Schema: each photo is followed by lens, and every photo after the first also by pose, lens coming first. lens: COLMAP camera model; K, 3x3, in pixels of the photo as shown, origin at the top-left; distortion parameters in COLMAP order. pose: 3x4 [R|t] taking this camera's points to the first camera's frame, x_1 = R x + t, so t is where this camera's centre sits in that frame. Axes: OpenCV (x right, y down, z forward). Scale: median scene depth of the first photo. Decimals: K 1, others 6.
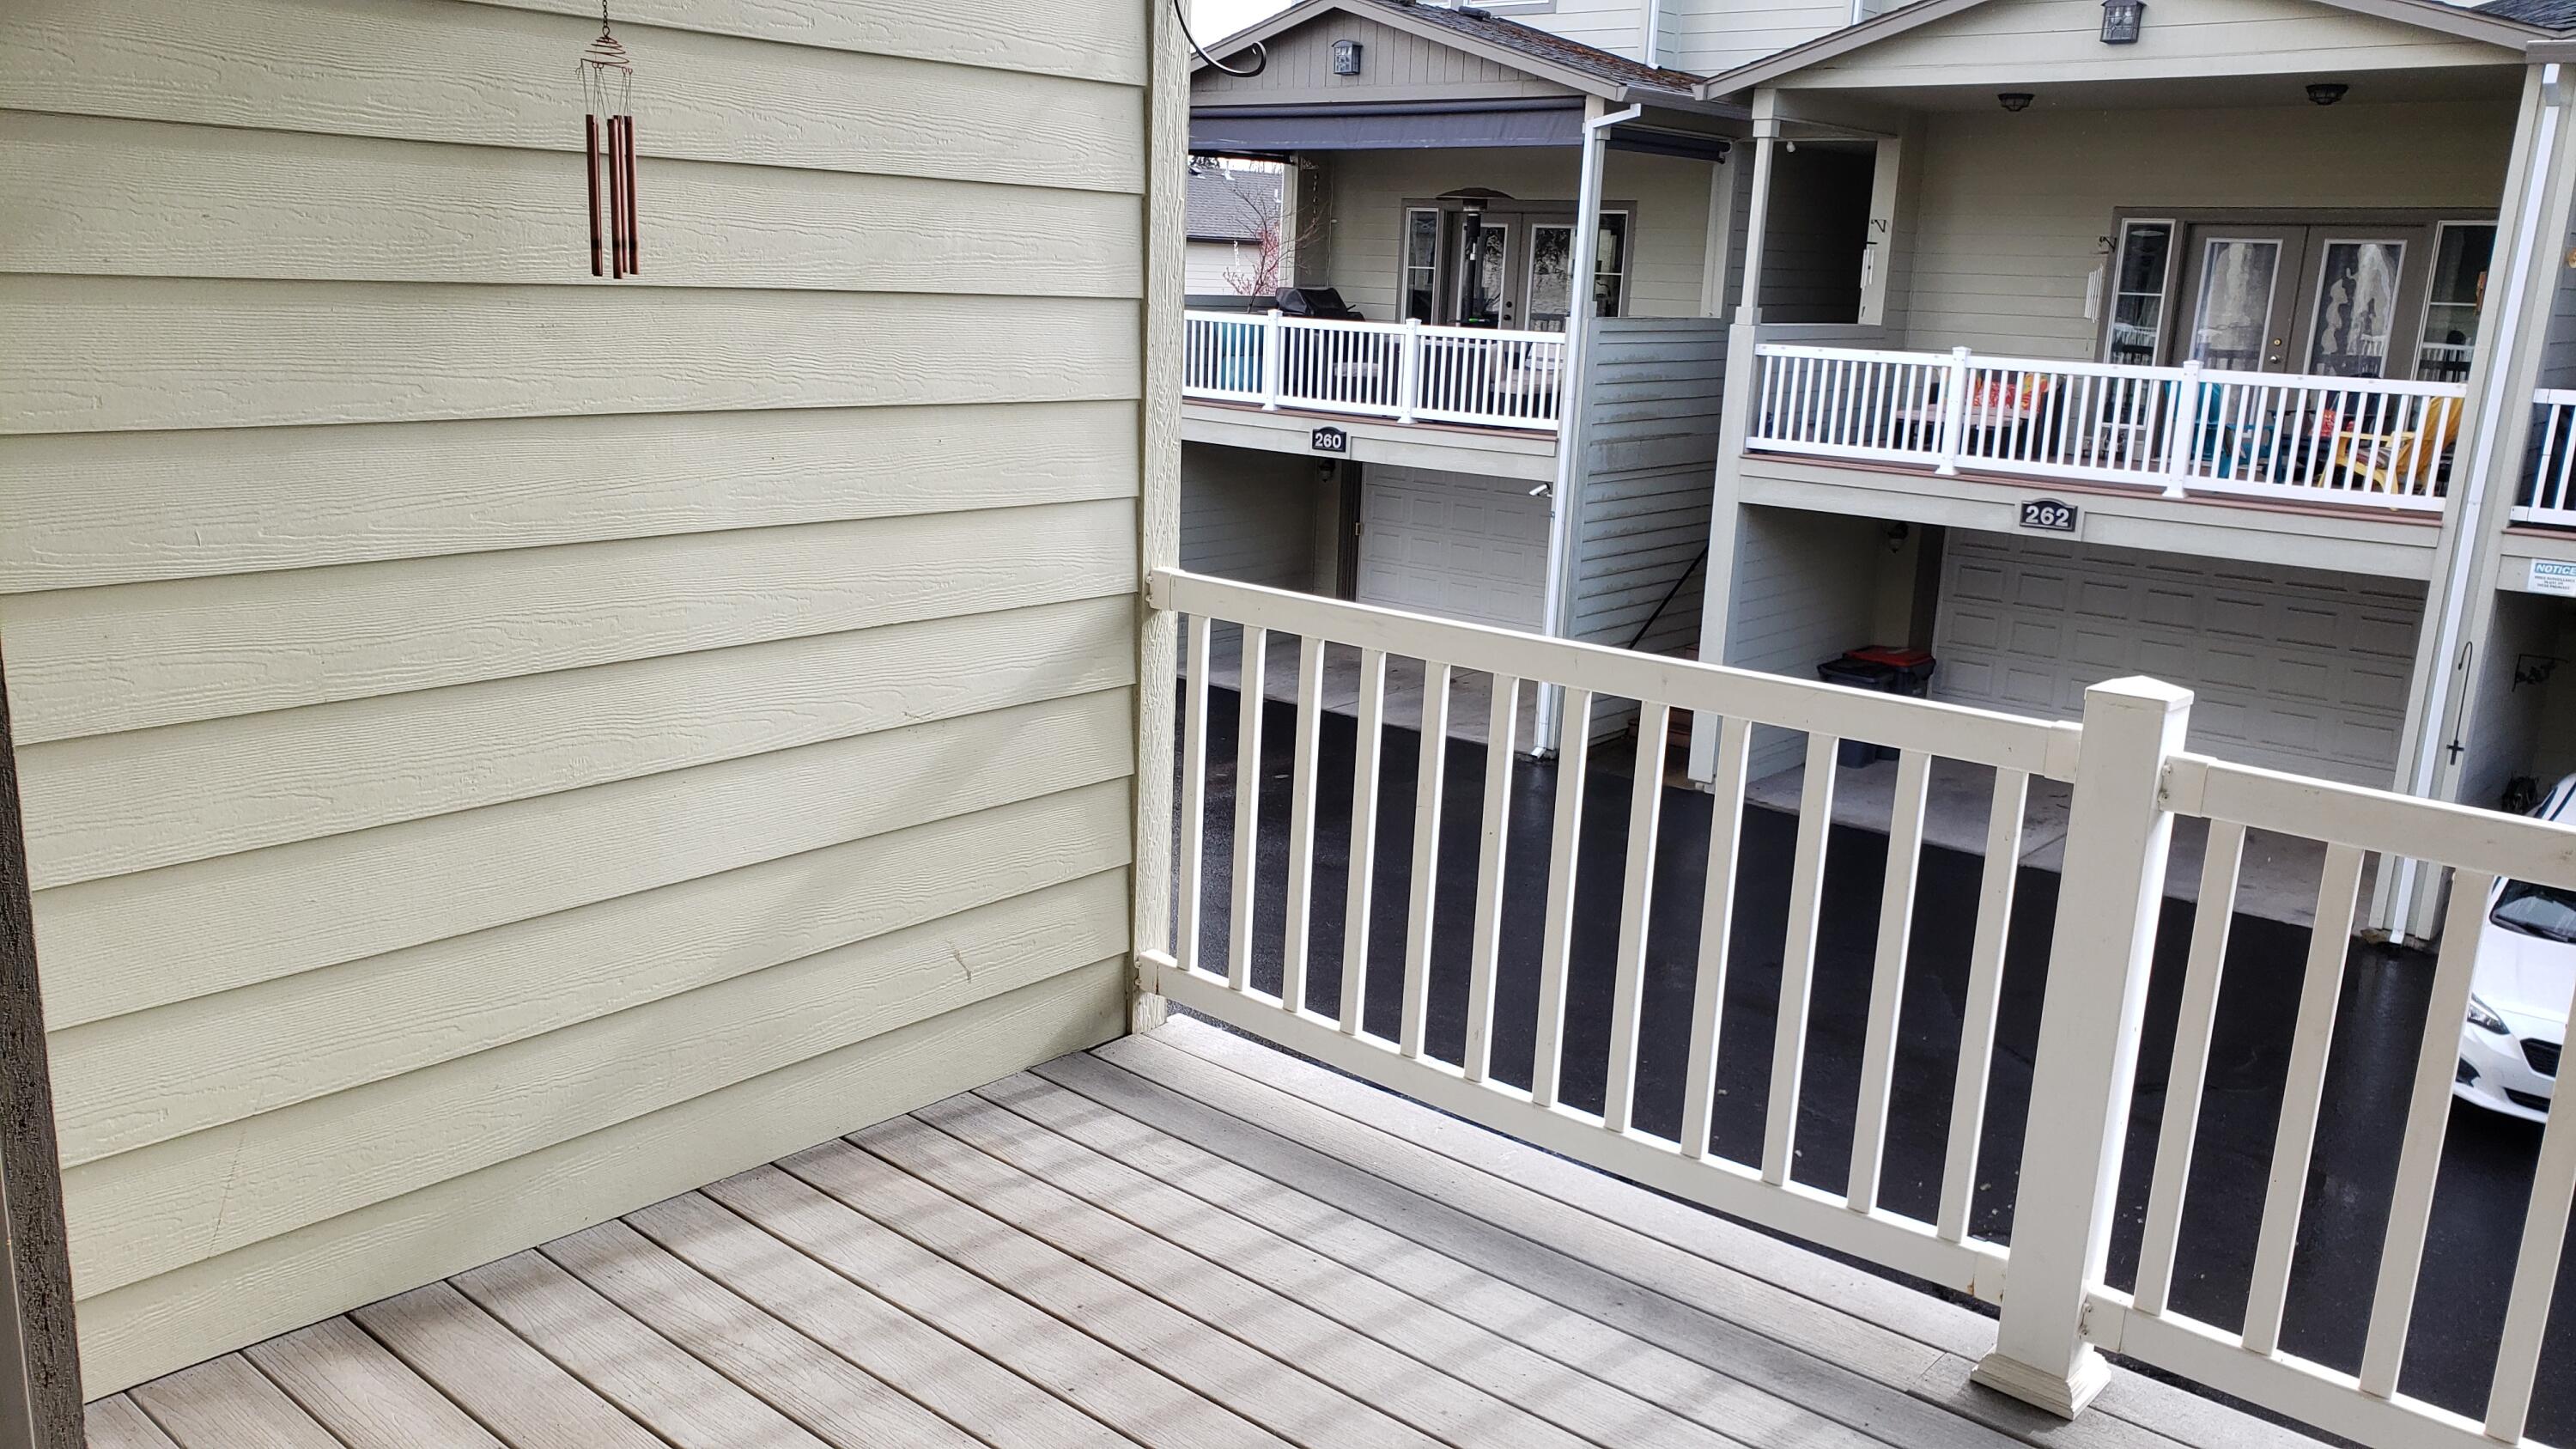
lens RADIAL K [[2004.8, 0, 1277.0], [0, 2004.8, 735.1], [0, 0, 1]] dist [0.029166, -0.008339]
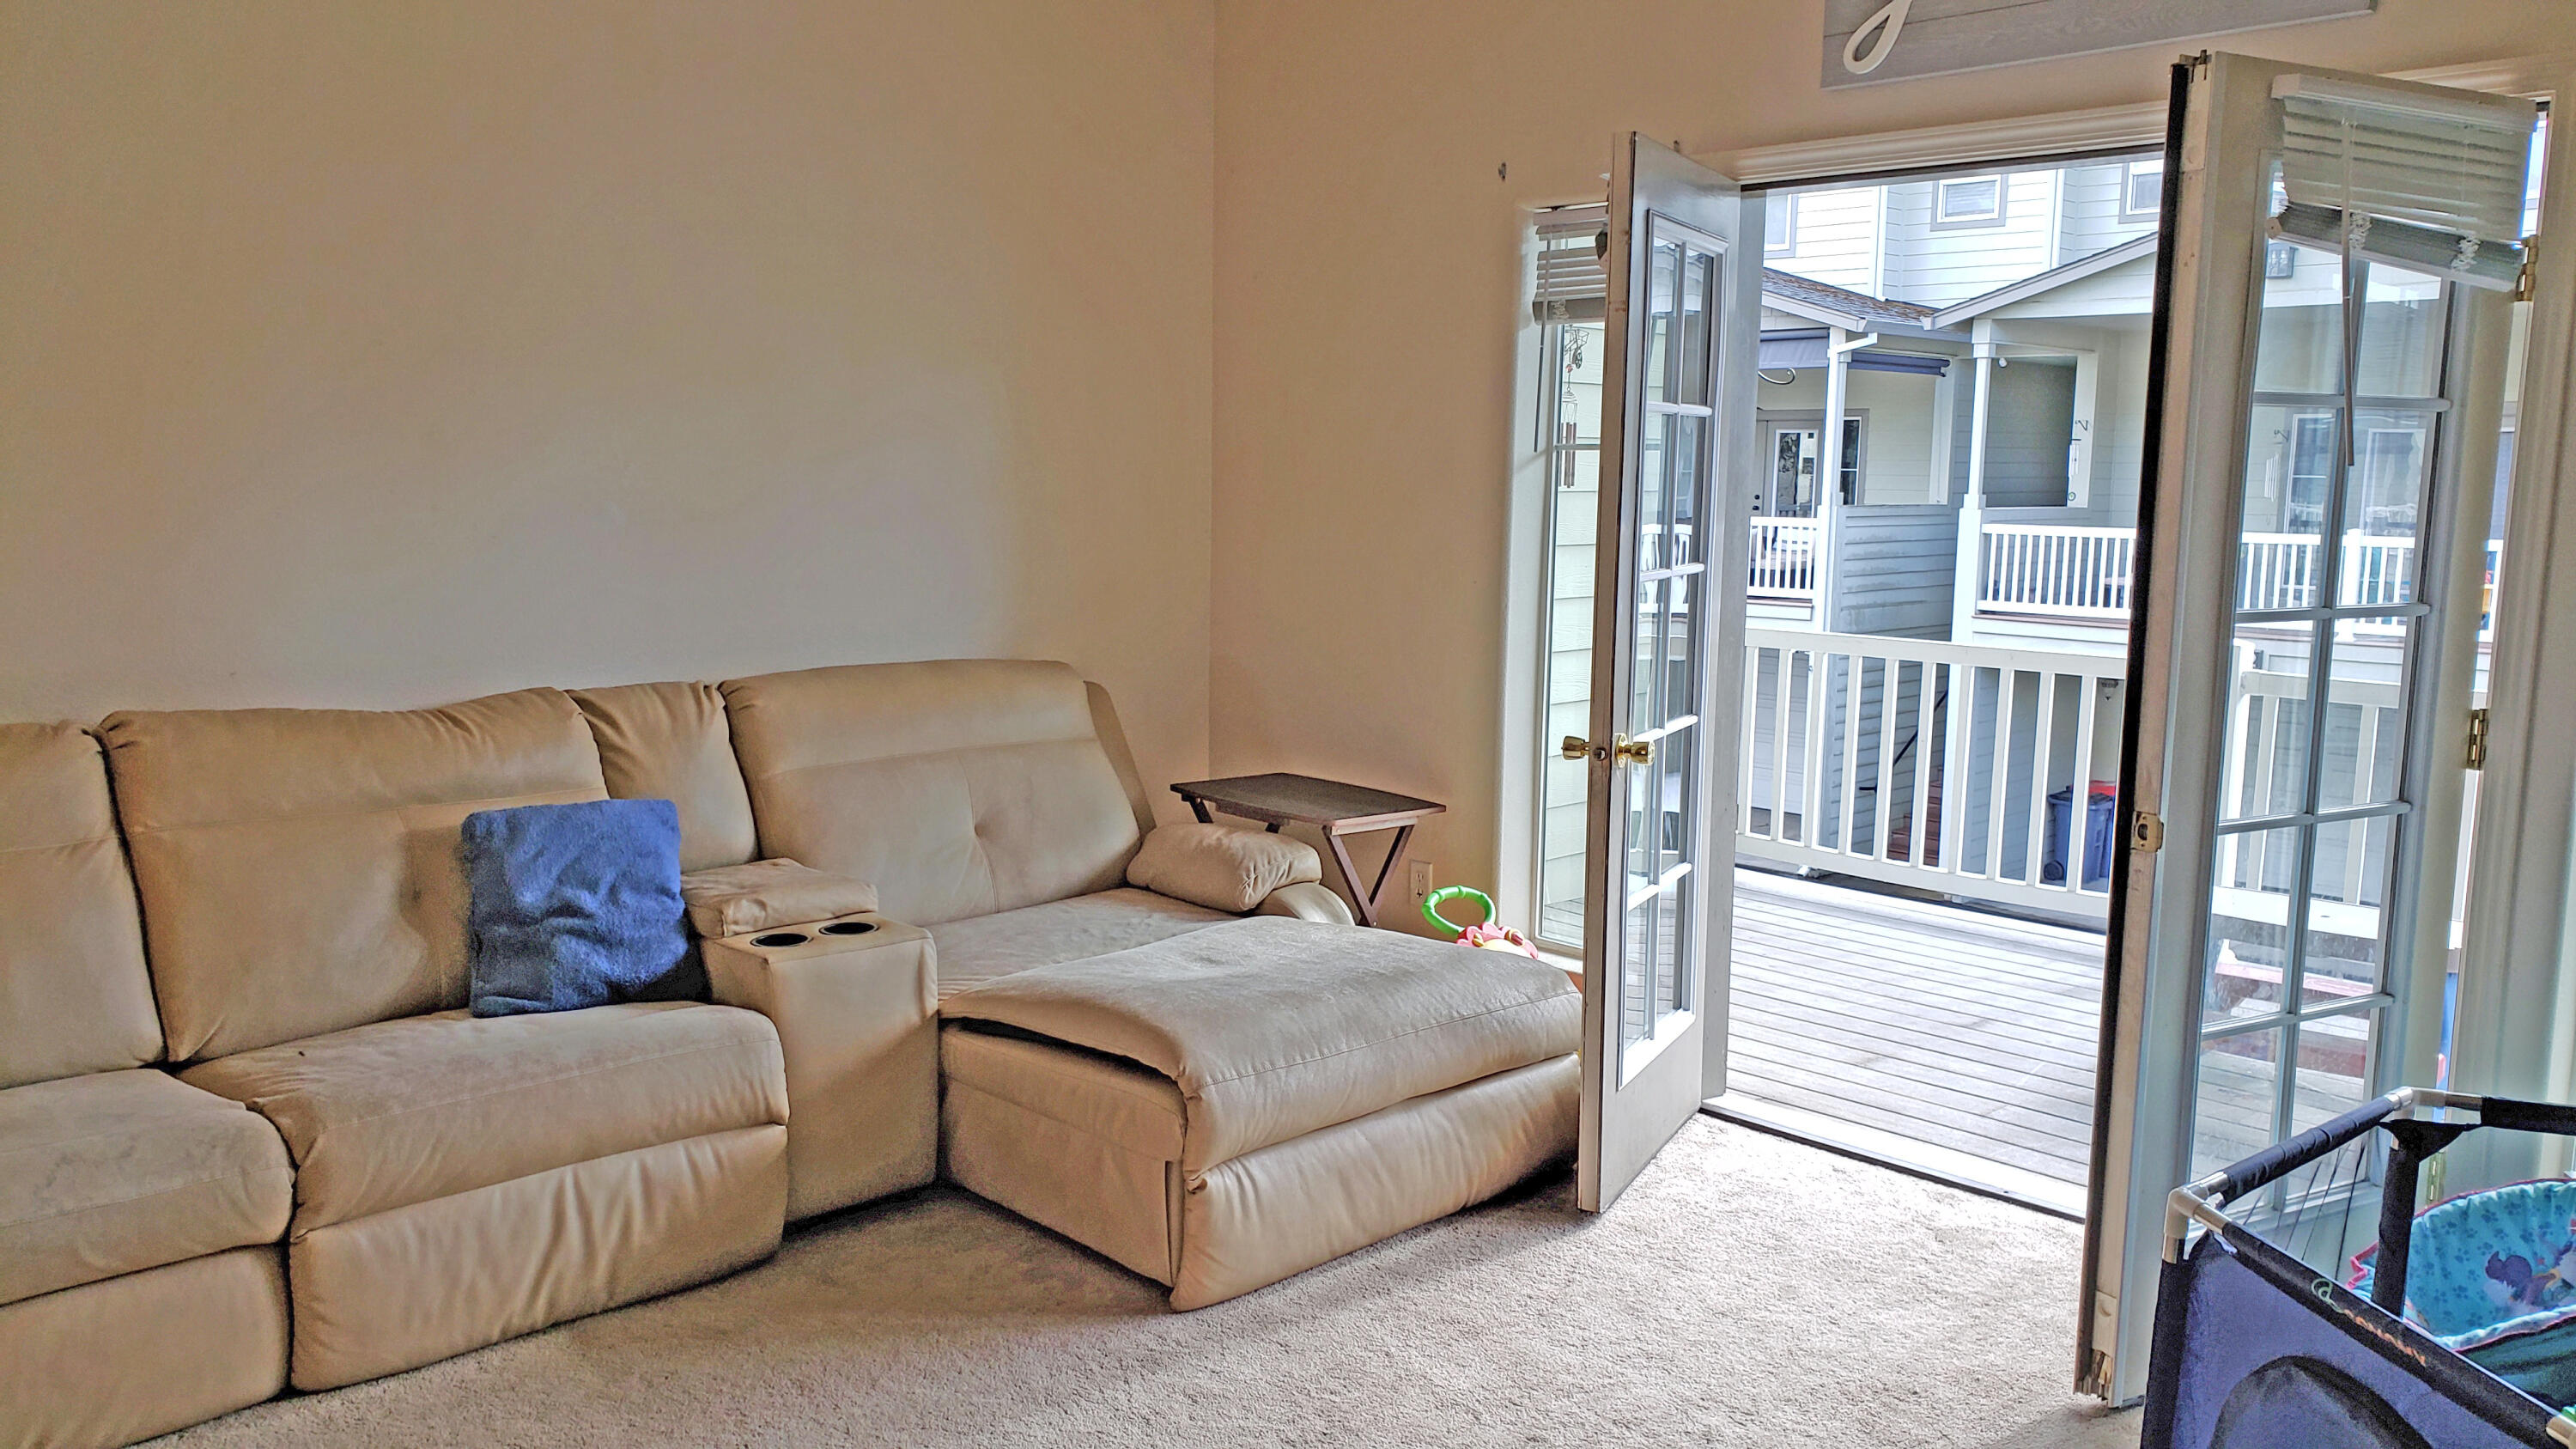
lens RADIAL K [[2004.8, 0, 1287.1], [0, 2004.8, 743.7], [0, 0, 1]] dist [0.029166, -0.008339]
pose [[0.996190, -0.011810, -0.086402, -0.072544], [0.003962, 0.995893, -0.090451, 0.042969], [0.087116, 0.089764, 0.992146, -0.217078]]
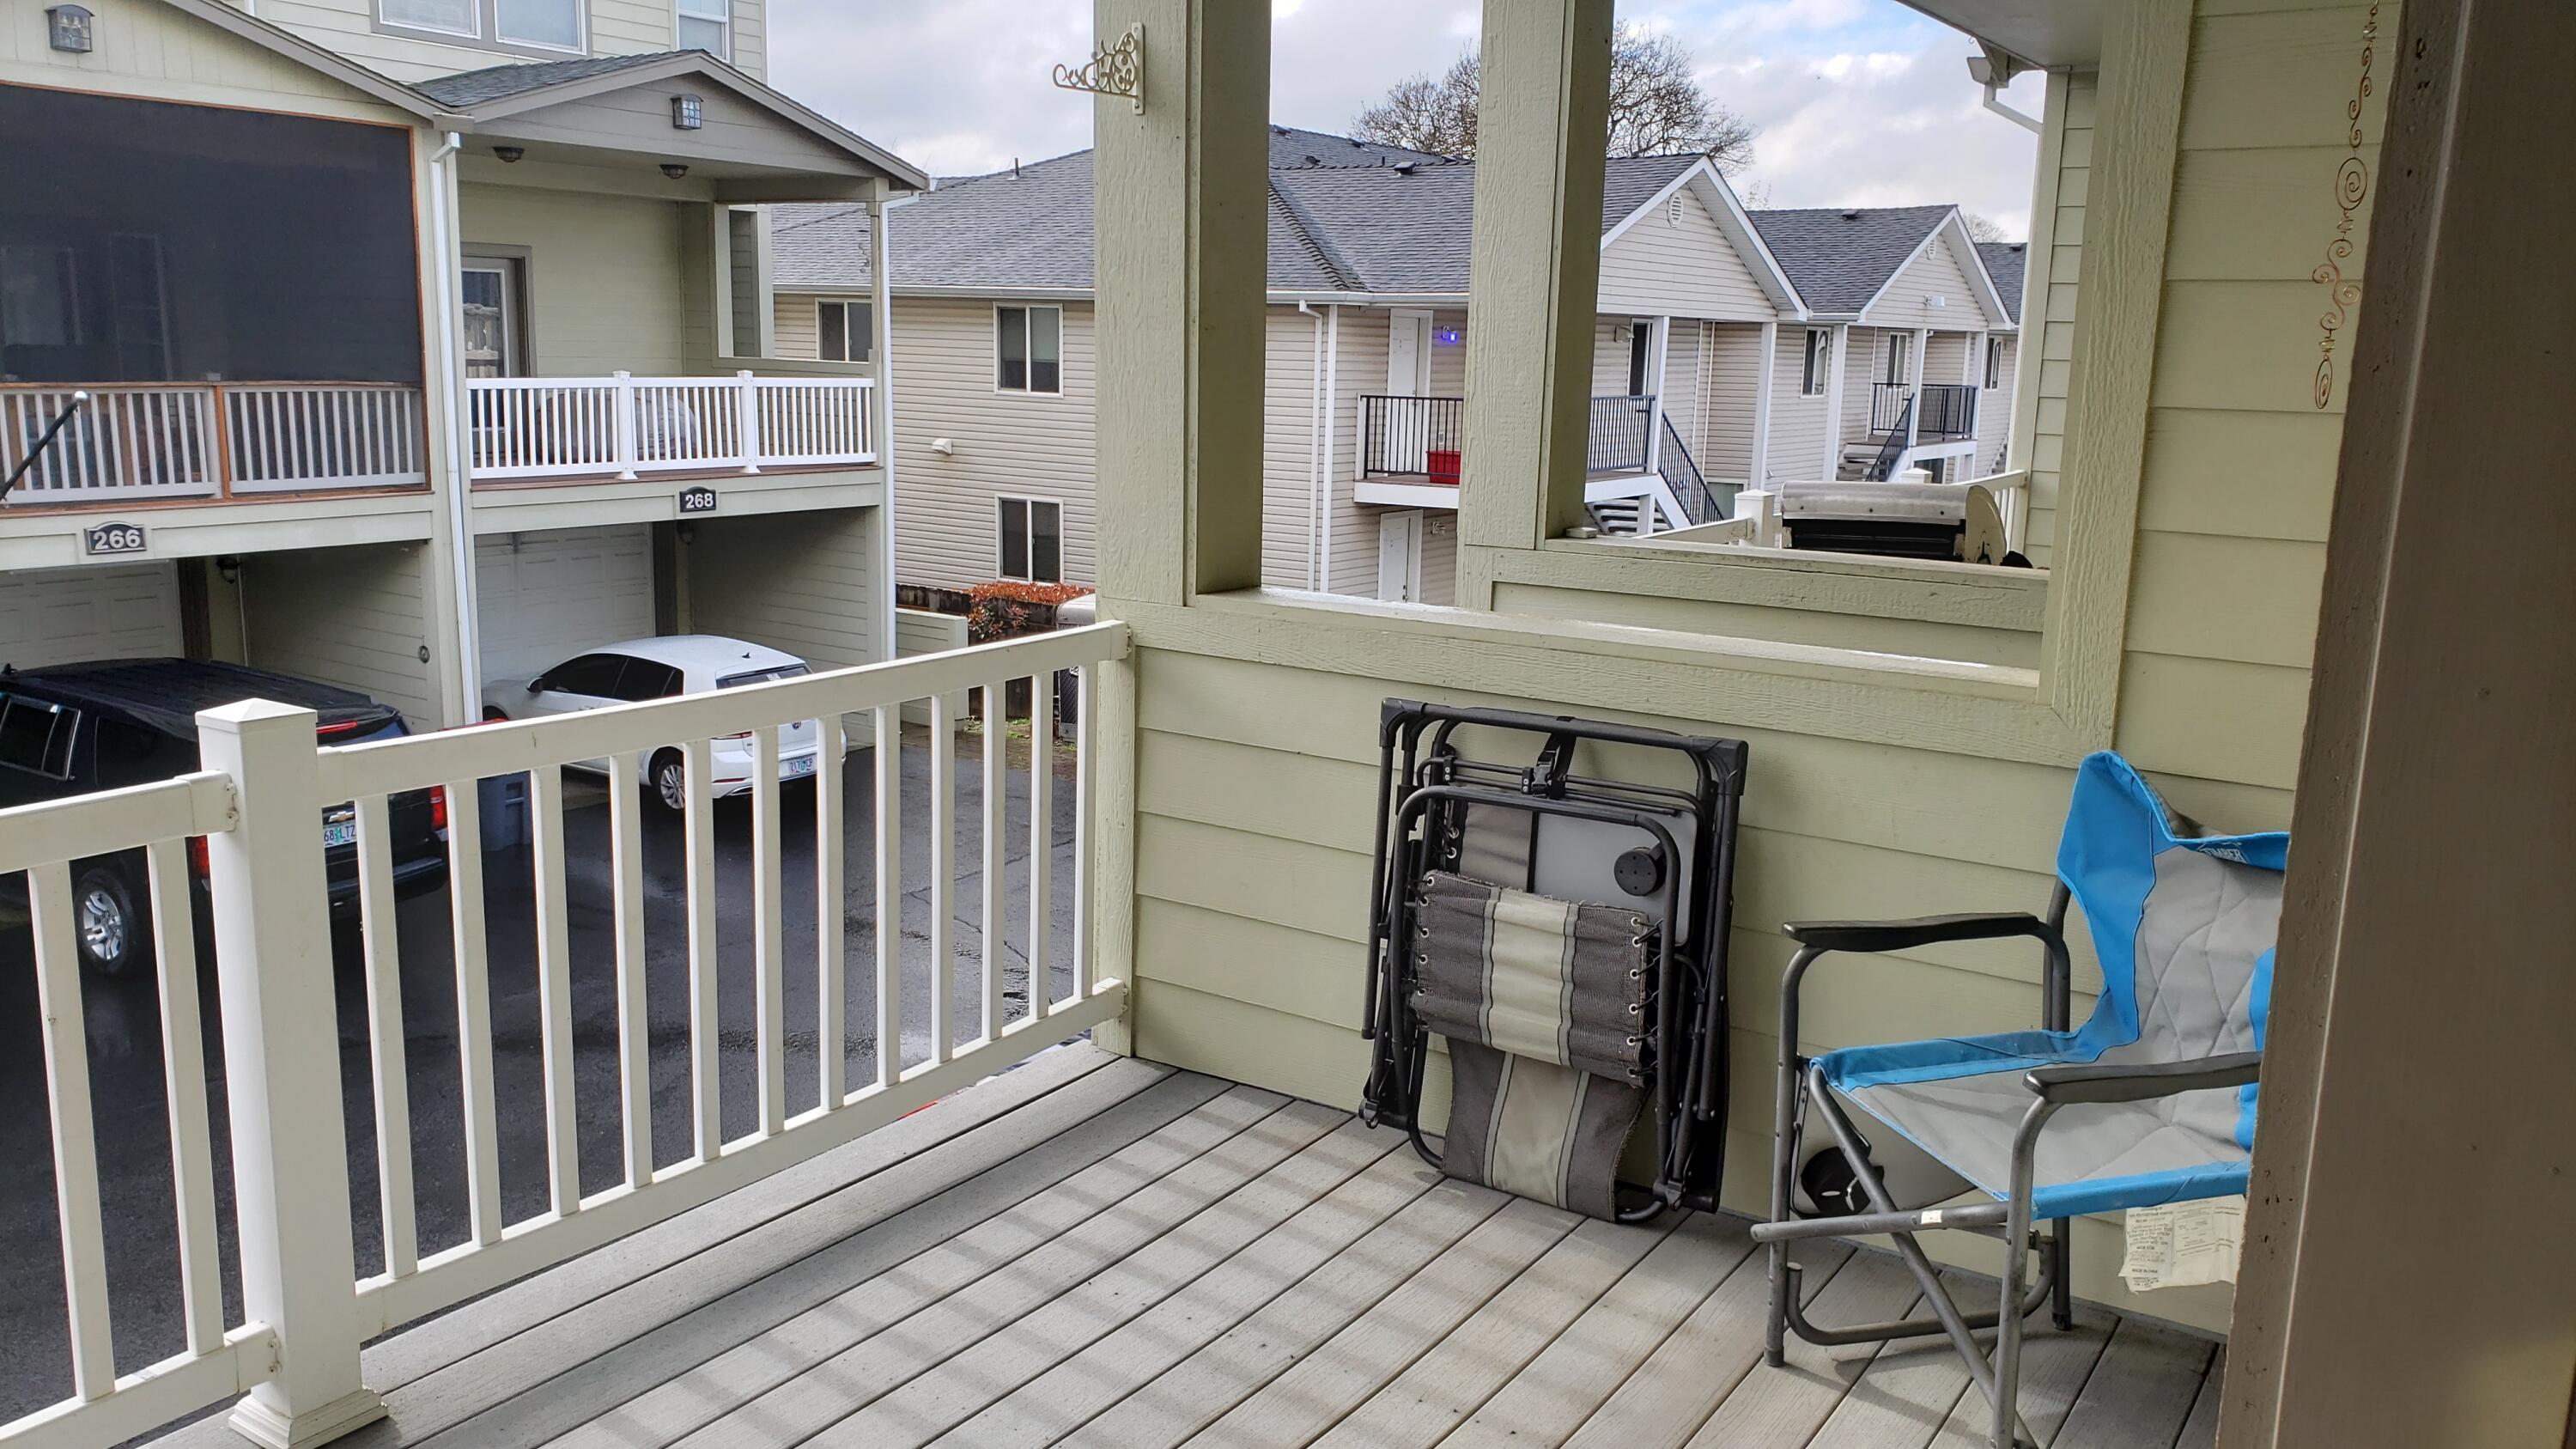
lens RADIAL K [[2004.8, 0, 1281.3], [0, 2004.8, 728.1], [0, 0, 1]] dist [0.029166, -0.008339]
pose [[-0.121719, -0.227337, 0.966179, -0.793431], [0.203693, 0.946978, 0.248480, -0.186145], [-0.971439, 0.227048, -0.068958, 0.674932]]
